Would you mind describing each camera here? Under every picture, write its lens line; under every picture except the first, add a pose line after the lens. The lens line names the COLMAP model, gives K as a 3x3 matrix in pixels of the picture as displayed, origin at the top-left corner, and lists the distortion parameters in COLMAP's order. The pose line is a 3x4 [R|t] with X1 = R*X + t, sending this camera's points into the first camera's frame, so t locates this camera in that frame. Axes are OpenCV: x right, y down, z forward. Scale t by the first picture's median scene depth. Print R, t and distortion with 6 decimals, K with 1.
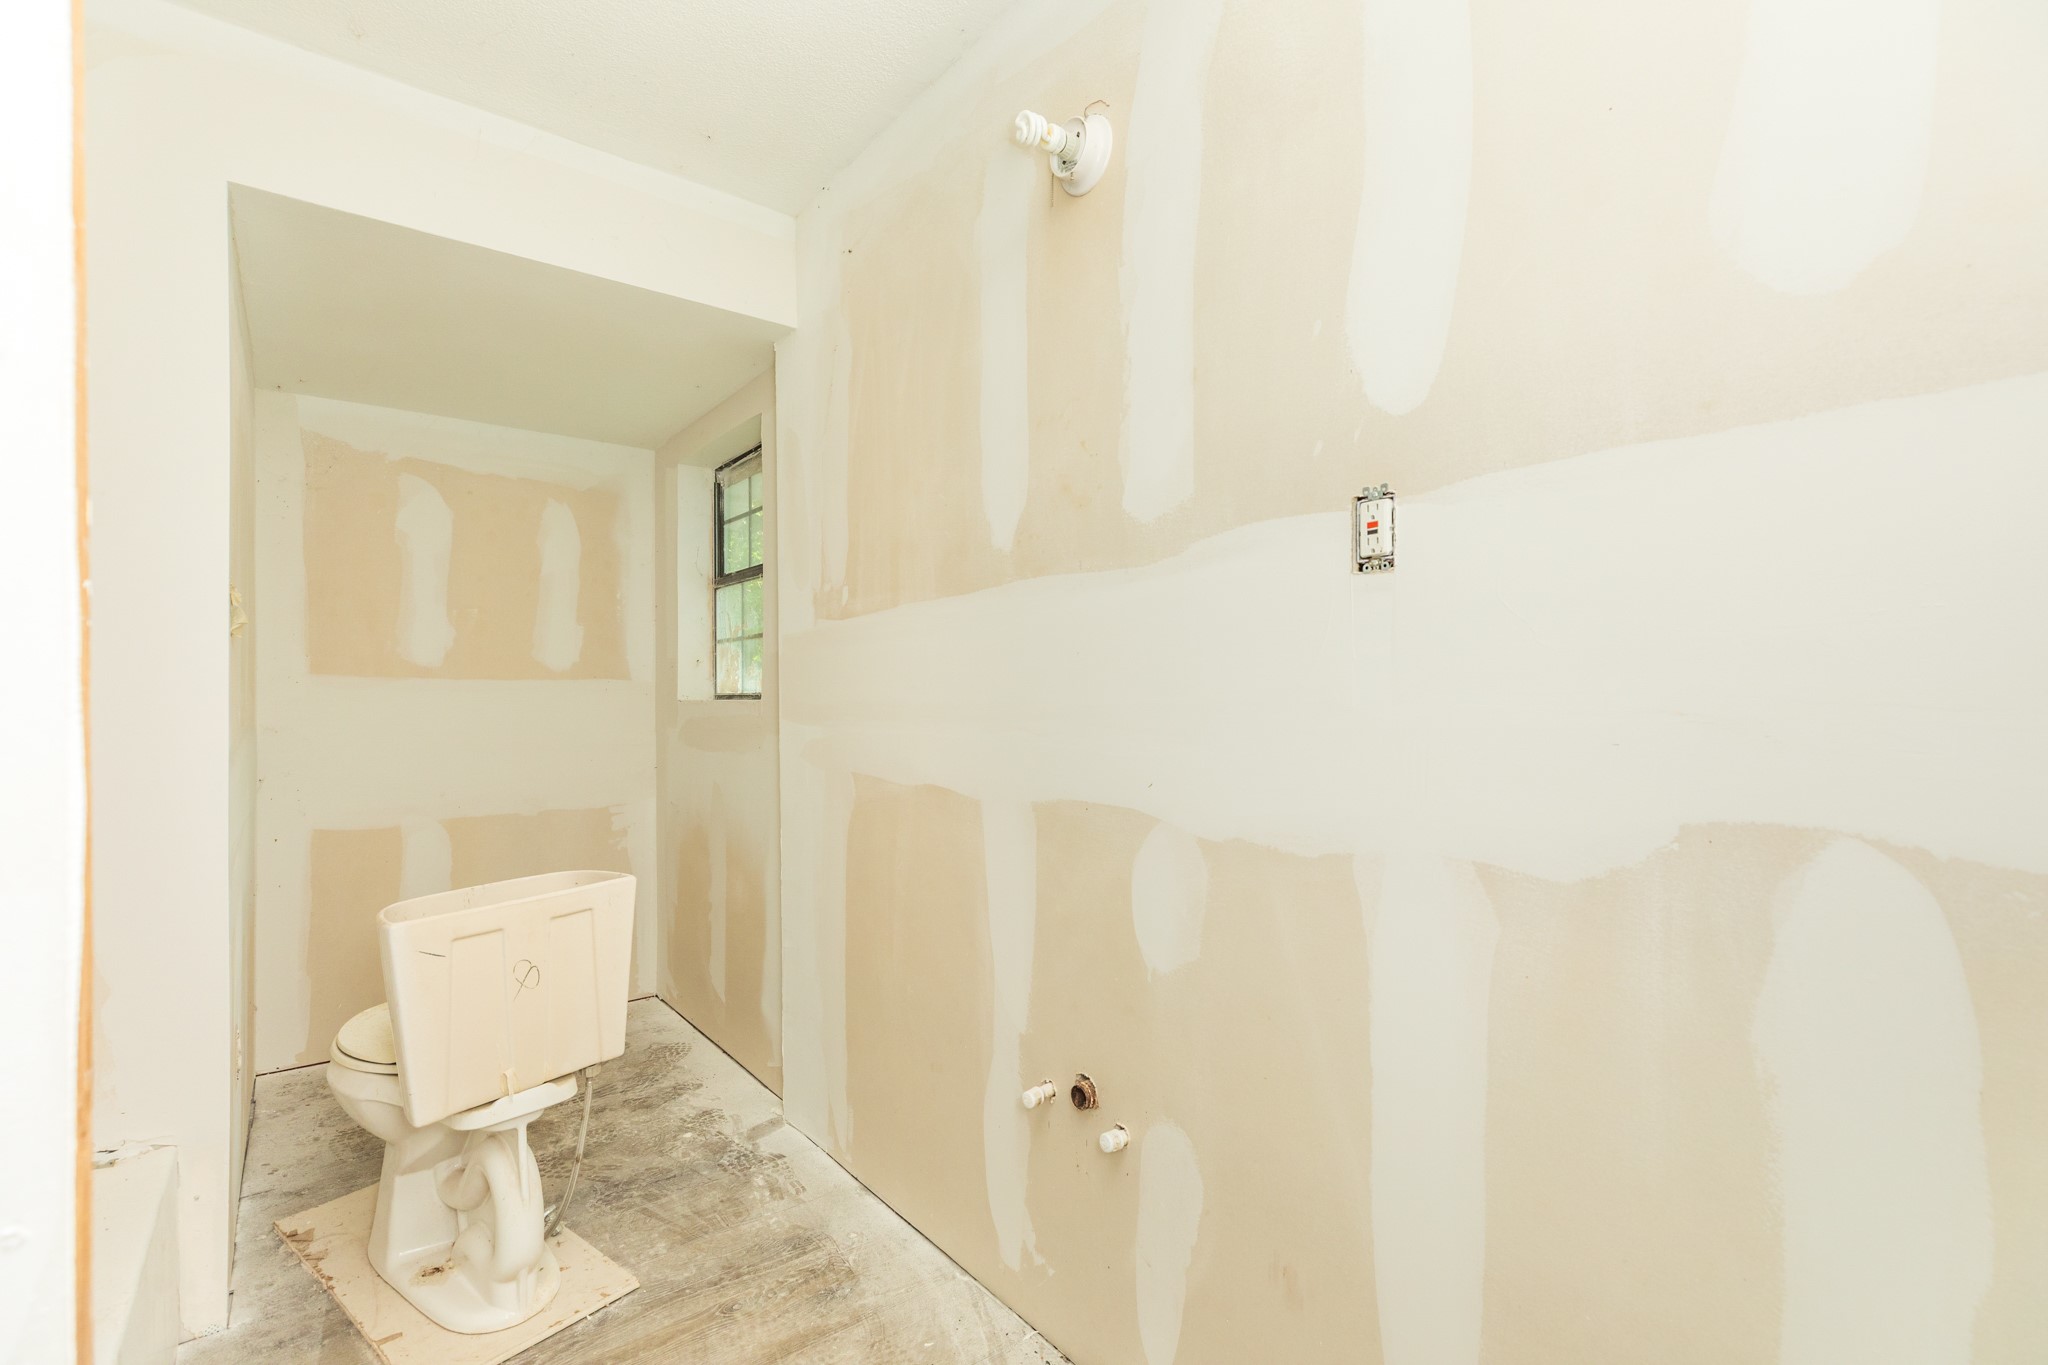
lens RADIAL K [[916.8, 0, 1030.0], [0, 916.8, 686.8], [0, 0, 1]] dist [0.008027, -0.001859]
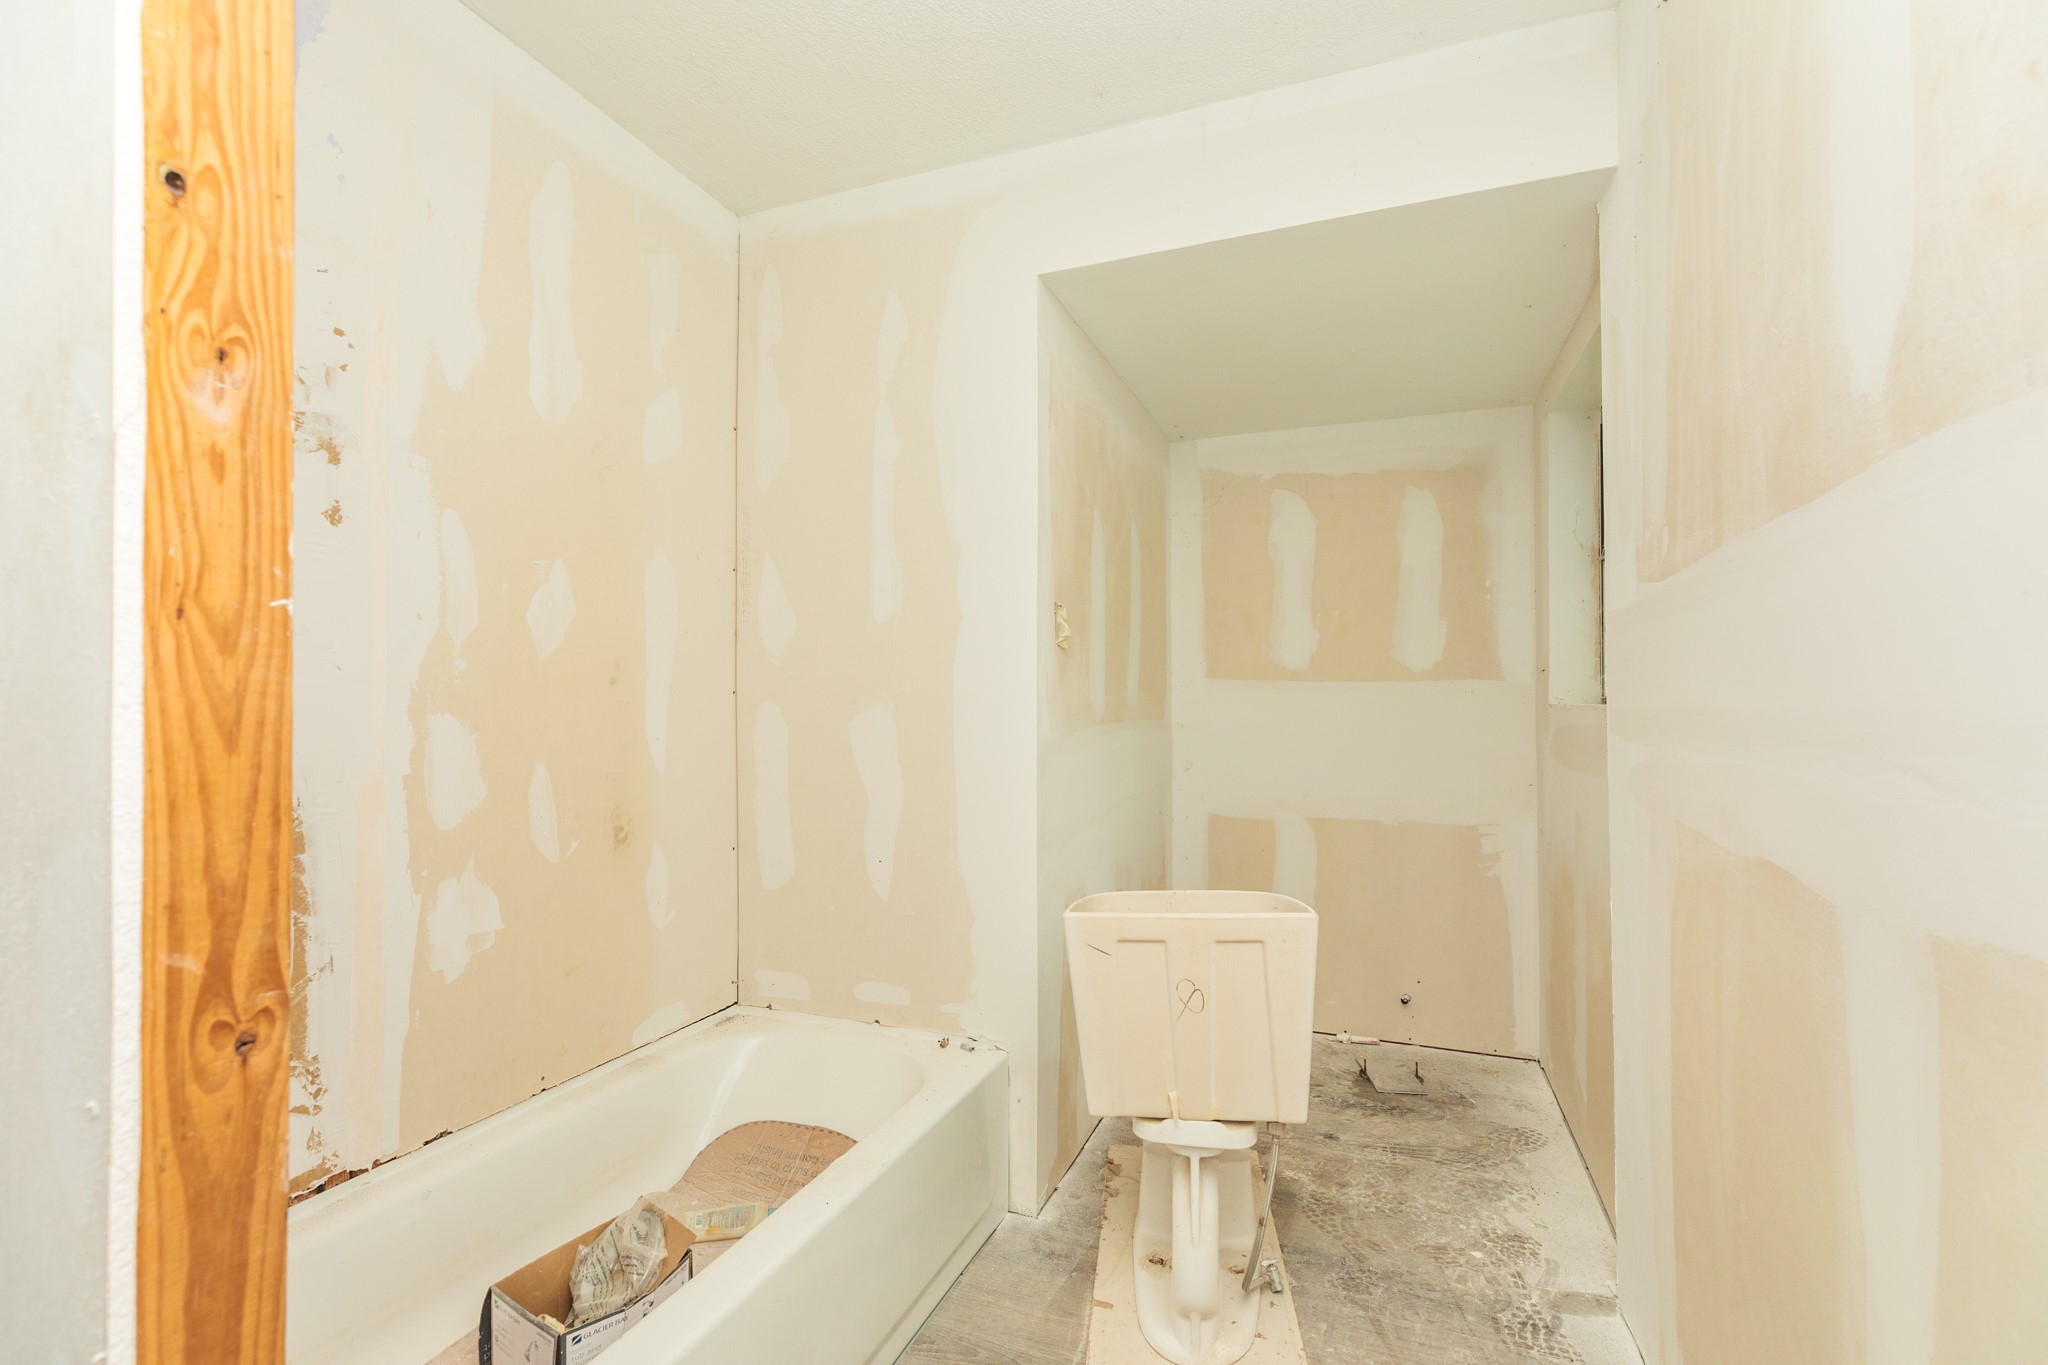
lens RADIAL K [[916.8, 0, 1022.6], [0, 916.8, 689.1], [0, 0, 1]] dist [0.008027, -0.001859]
pose [[0.500278, -0.004802, -0.865851, 0.100368], [0.002548, 0.999988, -0.004074, 0.003562], [0.865861, -0.000168, 0.500285, 0.226648]]
